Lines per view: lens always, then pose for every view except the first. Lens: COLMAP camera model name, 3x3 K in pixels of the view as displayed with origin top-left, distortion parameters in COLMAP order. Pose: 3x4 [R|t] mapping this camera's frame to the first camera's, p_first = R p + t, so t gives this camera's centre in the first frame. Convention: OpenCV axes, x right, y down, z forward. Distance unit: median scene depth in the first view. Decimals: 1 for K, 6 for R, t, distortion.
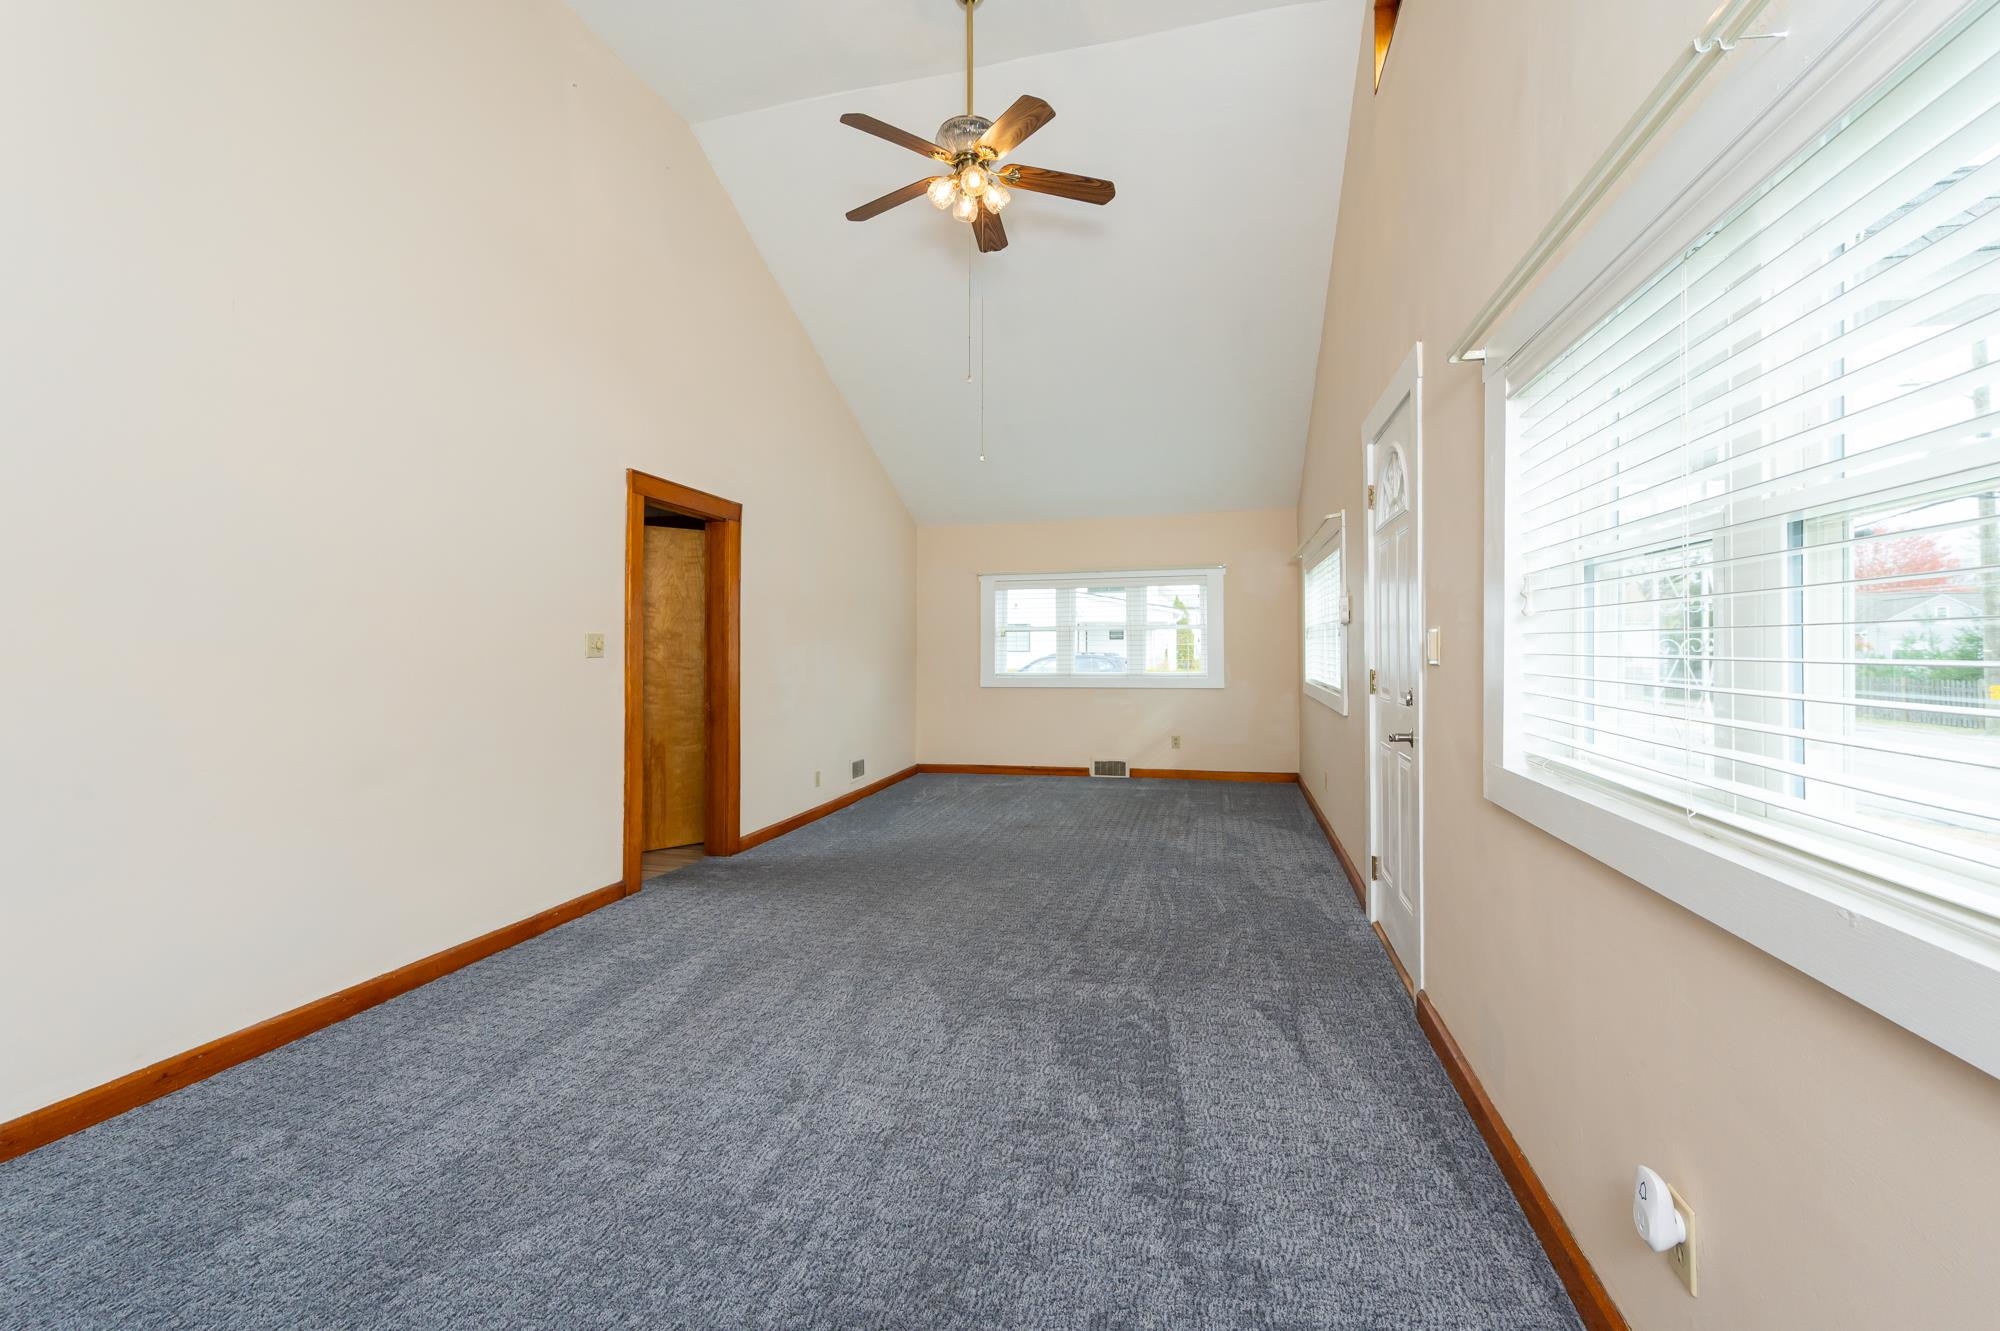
lens RADIAL K [[844.2, 0, 1004.2], [0, 844.2, 642.0], [0, 0, 1]] dist [-0.000707, -0.000048]
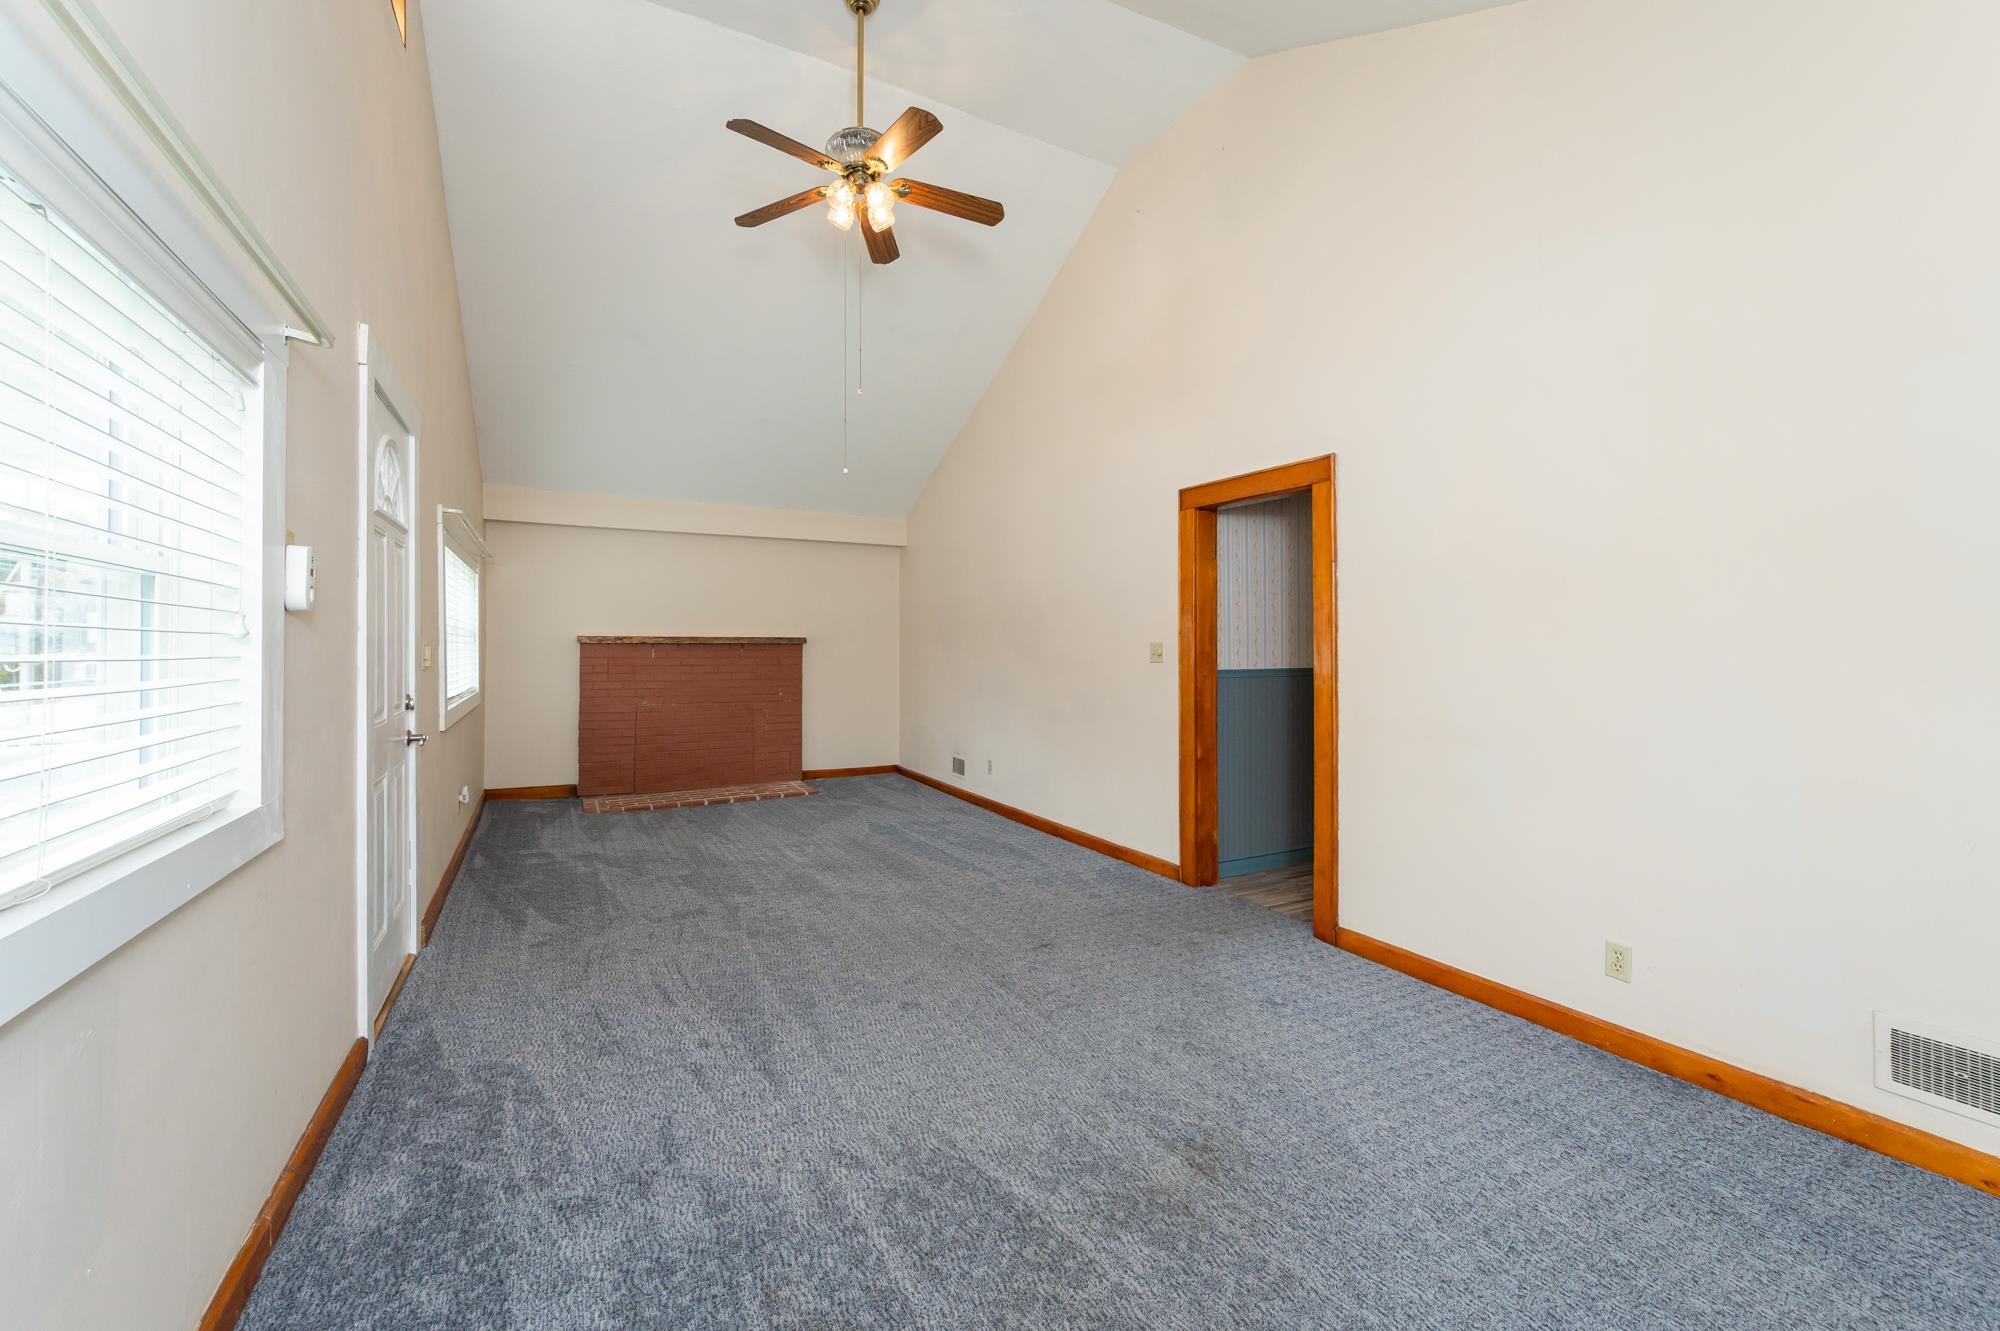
lens RADIAL K [[818.5, 0, 1007.7], [0, 818.5, 647.5], [0, 0, 1]] dist [-0.000696, -0.000169]
pose [[-0.739125, 0.001517, -0.673566, 0.367128], [0.006914, 0.999962, -0.005334, 0.001598], [0.673532, -0.008600, -0.739108, 1.385831]]
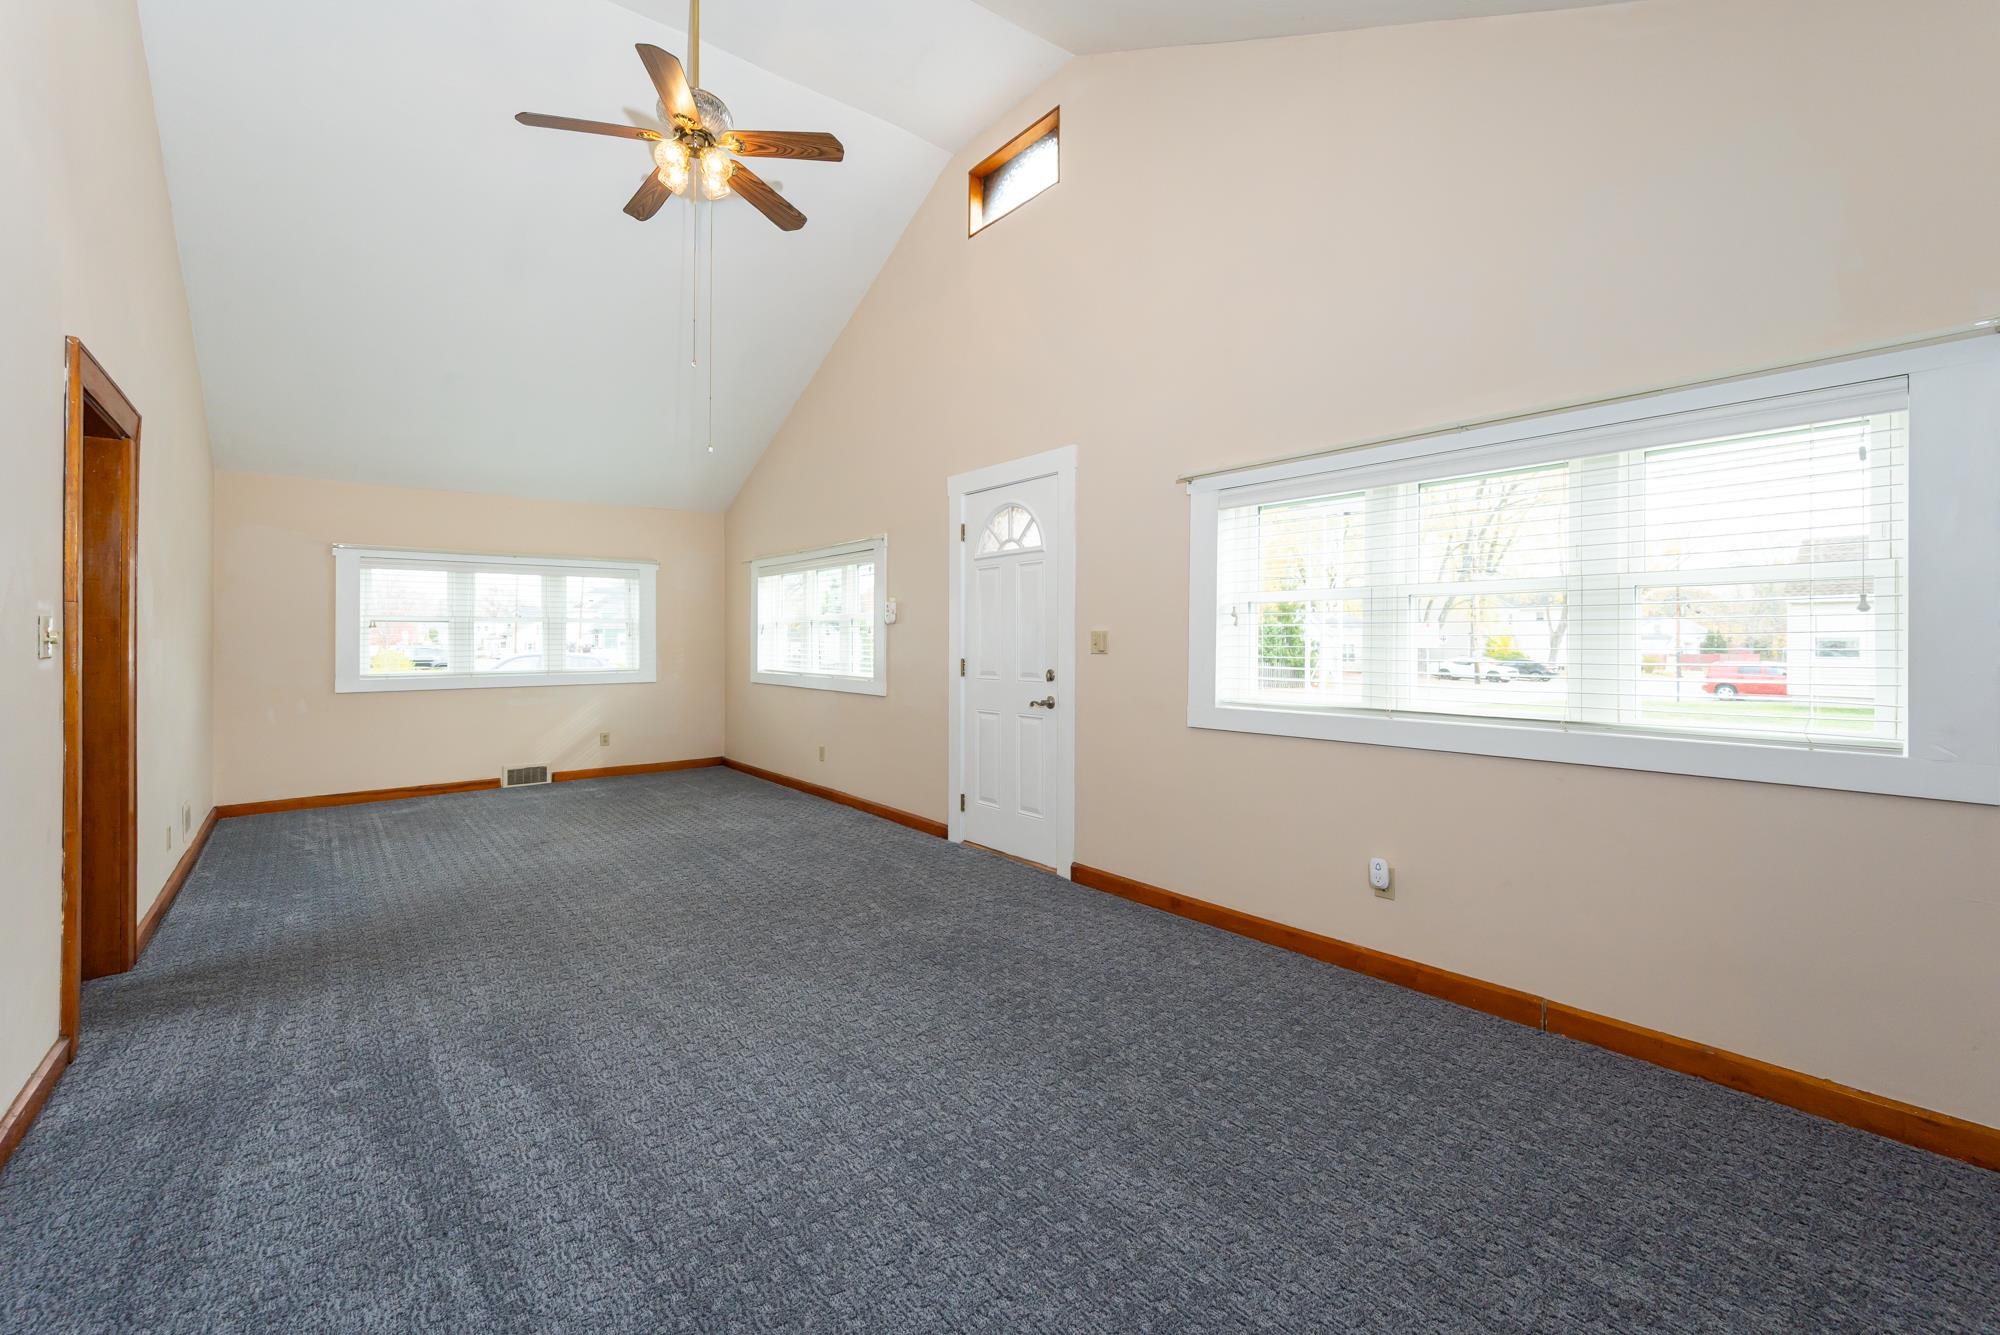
lens RADIAL K [[818.5, 0, 1007.7], [0, 818.5, 649.5], [0, 0, 1]] dist [-0.000696, -0.000169]
pose [[0.591677, -0.004091, 0.806164, -0.441908], [-0.008217, 0.999905, 0.011105, 0.002070], [-0.806133, -0.013195, 0.591587, 0.116460]]
